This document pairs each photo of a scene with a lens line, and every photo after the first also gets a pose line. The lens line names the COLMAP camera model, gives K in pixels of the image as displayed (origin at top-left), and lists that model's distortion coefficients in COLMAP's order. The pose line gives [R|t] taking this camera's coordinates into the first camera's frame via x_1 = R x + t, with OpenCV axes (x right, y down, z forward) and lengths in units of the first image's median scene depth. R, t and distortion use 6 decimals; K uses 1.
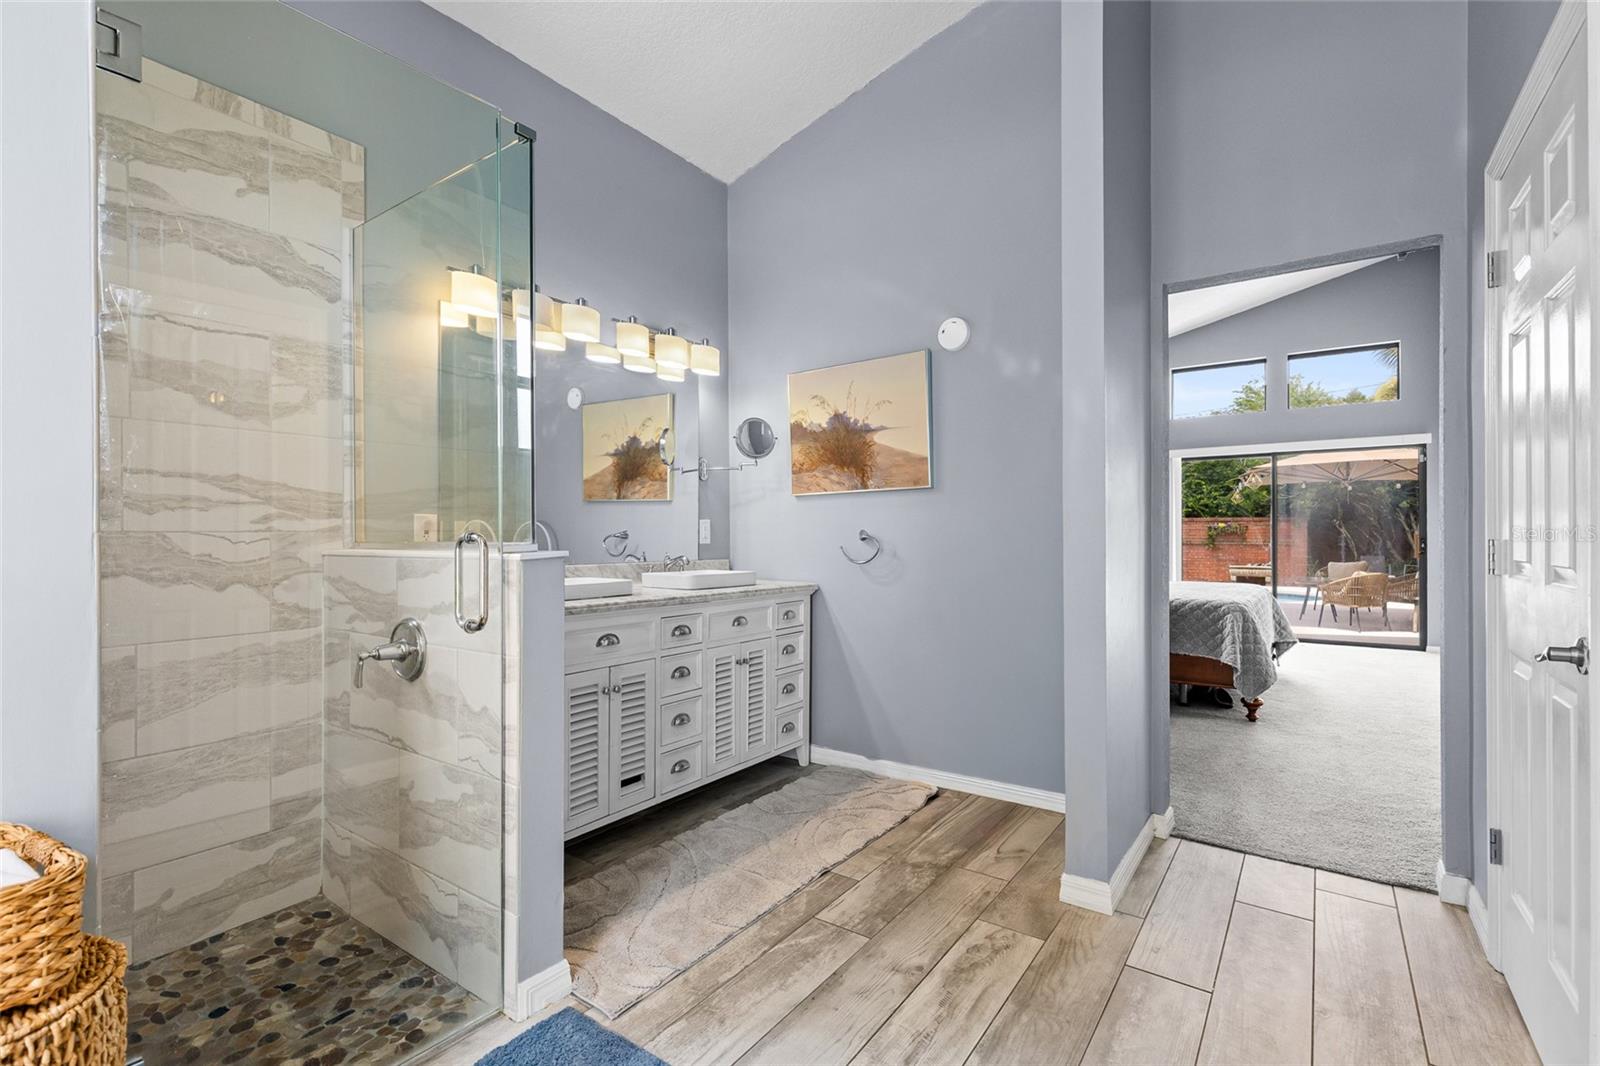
lens RADIAL K [[726.9, 0, 799.7], [0, 726.9, 529.9], [0, 0, 1]] dist [0.008046, -0.002401]
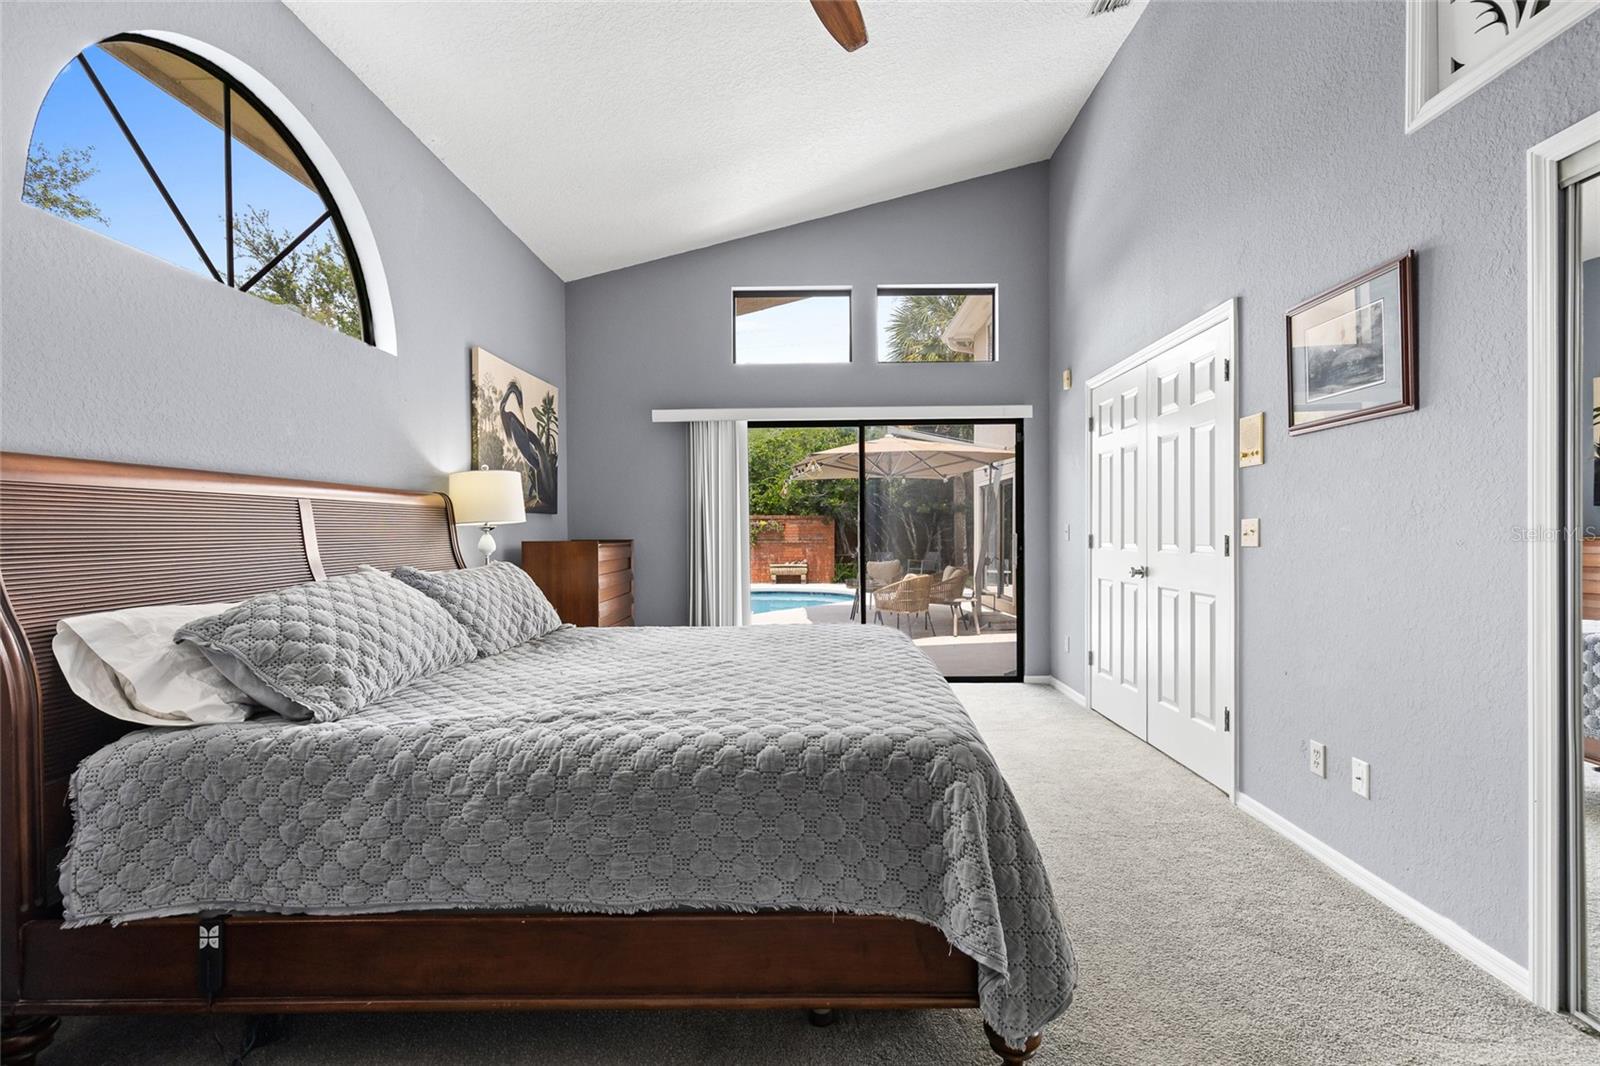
lens RADIAL K [[726.9, 0, 803.5], [0, 726.9, 532.7], [0, 0, 1]] dist [0.008046, -0.002401]
pose [[0.824817, -0.006044, 0.565367, 0.148234], [0.002664, 0.999973, 0.006803, -0.000902], [-0.565393, -0.004105, 0.824811, 0.331307]]
